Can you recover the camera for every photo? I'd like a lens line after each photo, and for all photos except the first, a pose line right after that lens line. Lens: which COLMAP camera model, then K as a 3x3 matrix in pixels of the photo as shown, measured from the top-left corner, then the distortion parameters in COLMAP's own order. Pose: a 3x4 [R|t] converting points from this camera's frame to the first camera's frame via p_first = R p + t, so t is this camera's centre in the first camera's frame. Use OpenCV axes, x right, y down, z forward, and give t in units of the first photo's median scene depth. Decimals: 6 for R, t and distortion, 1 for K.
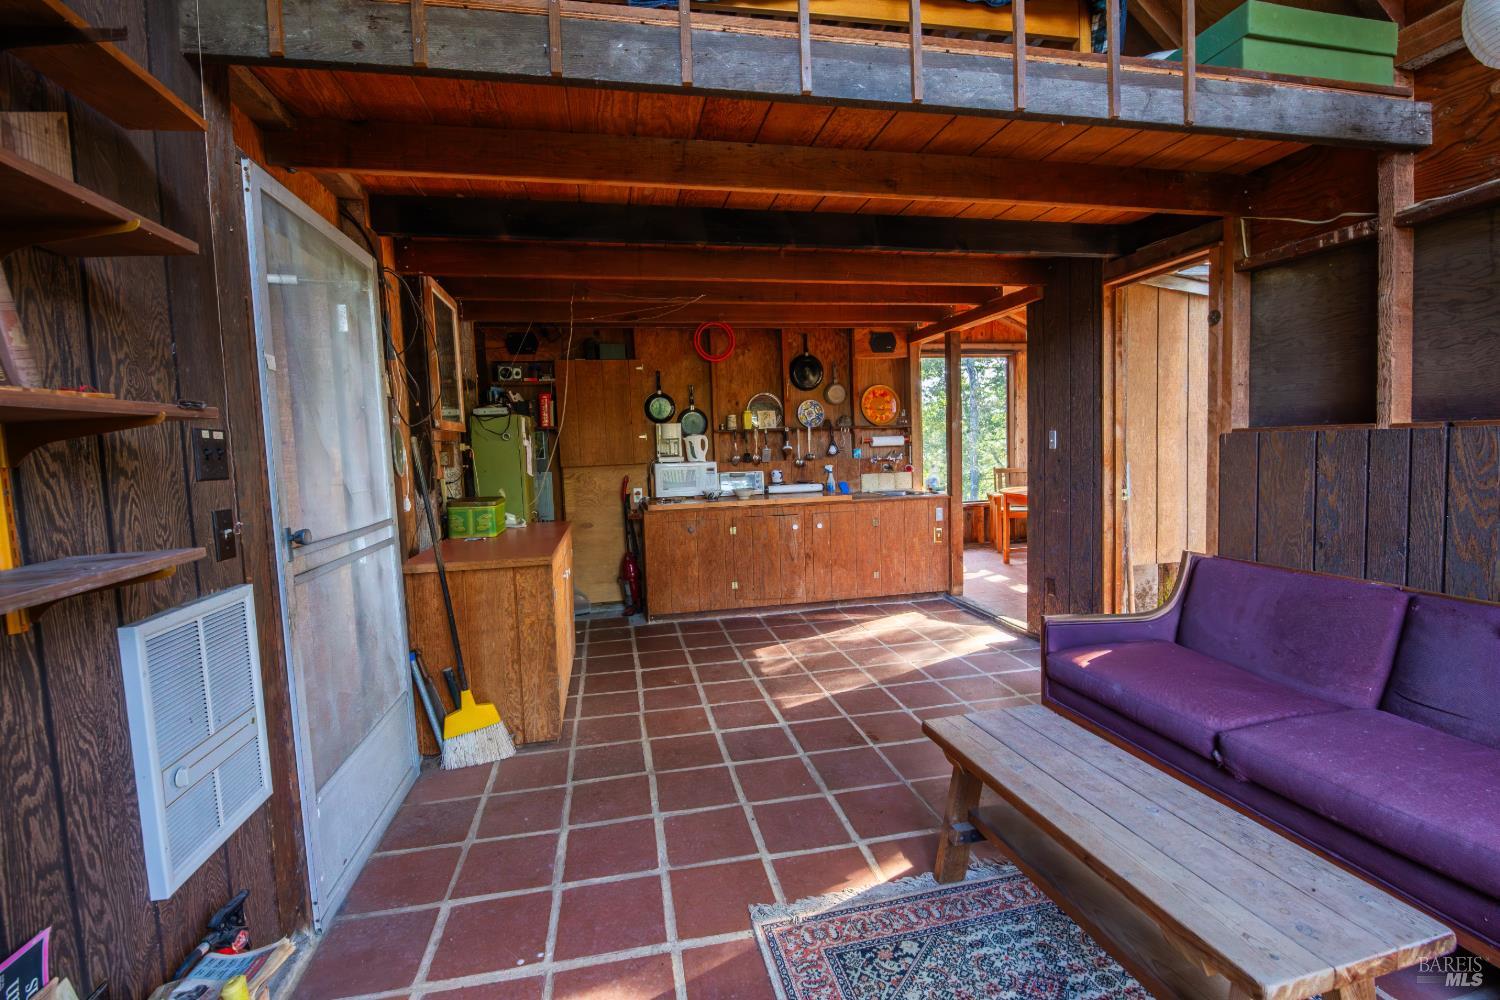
lens RADIAL K [[654.1, 0, 744.8], [0, 654.1, 492.3], [0, 0, 1]] dist [-0.003558, -0.009644]
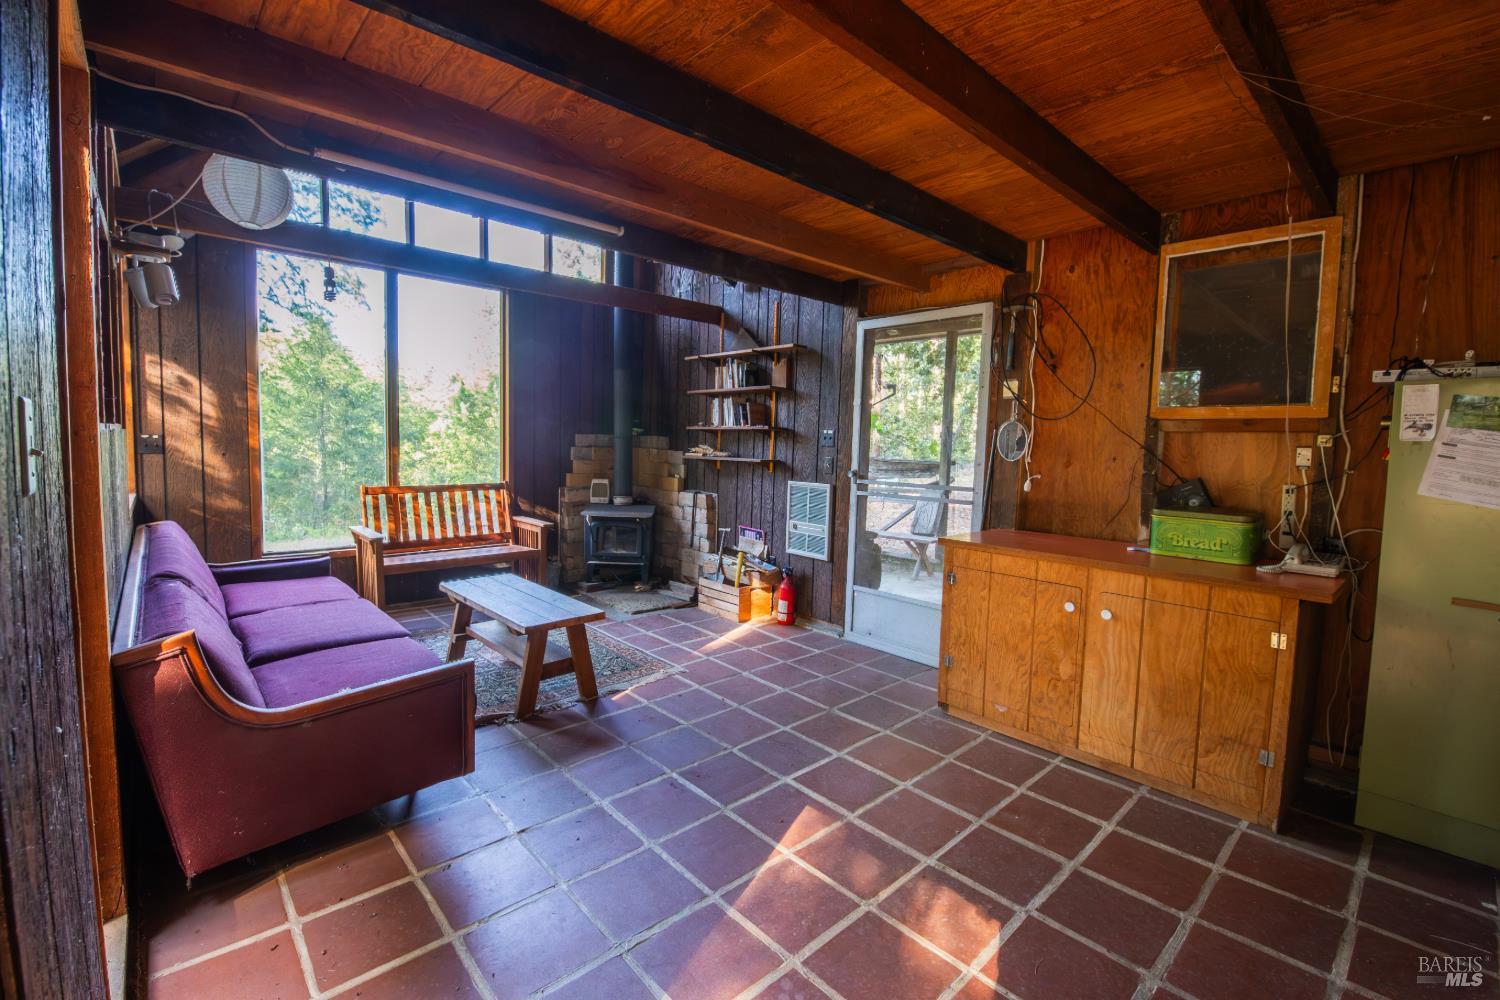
lens RADIAL K [[654.1, 0, 743.0], [0, 654.1, 493.8], [0, 0, 1]] dist [-0.003558, -0.009644]
pose [[-0.861594, 0.056495, -0.504444, 0.352951], [-0.029746, 0.986459, 0.161285, -0.093971], [0.506726, 0.153968, -0.848247, 1.136091]]
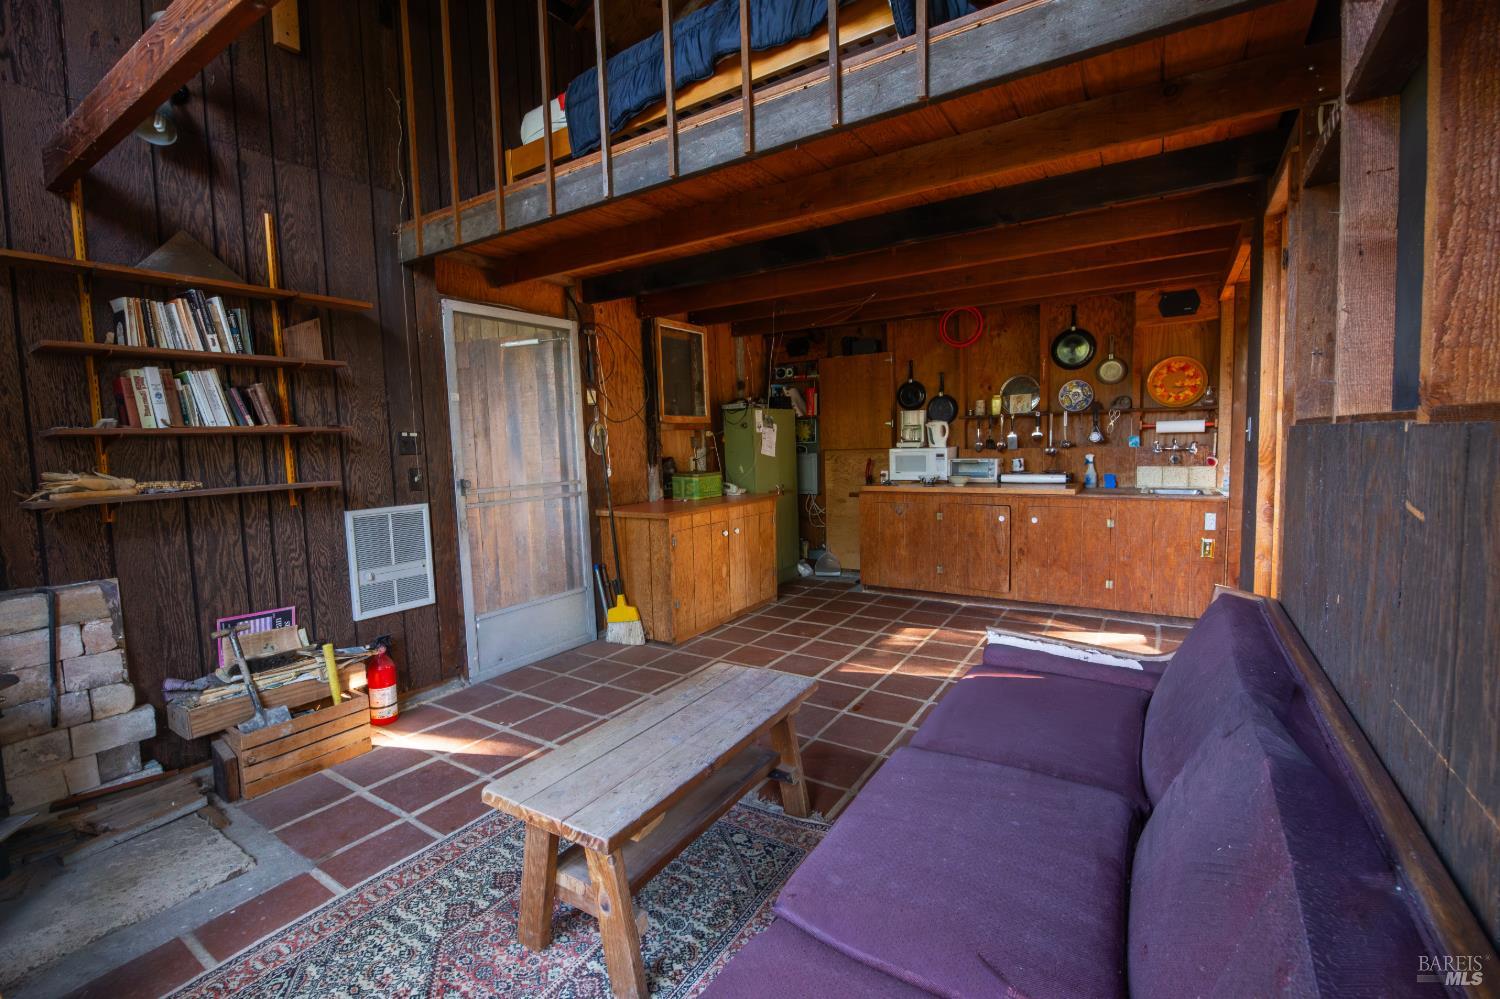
lens RADIAL K [[654.1, 0, 743.8], [0, 654.1, 498.9], [0, 0, 1]] dist [-0.003558, -0.009644]
pose [[0.713506, 0.075499, -0.696570, 0.526181], [-0.045177, 0.997066, 0.061793, -0.019341], [0.699191, -0.012621, 0.714823, 0.065229]]
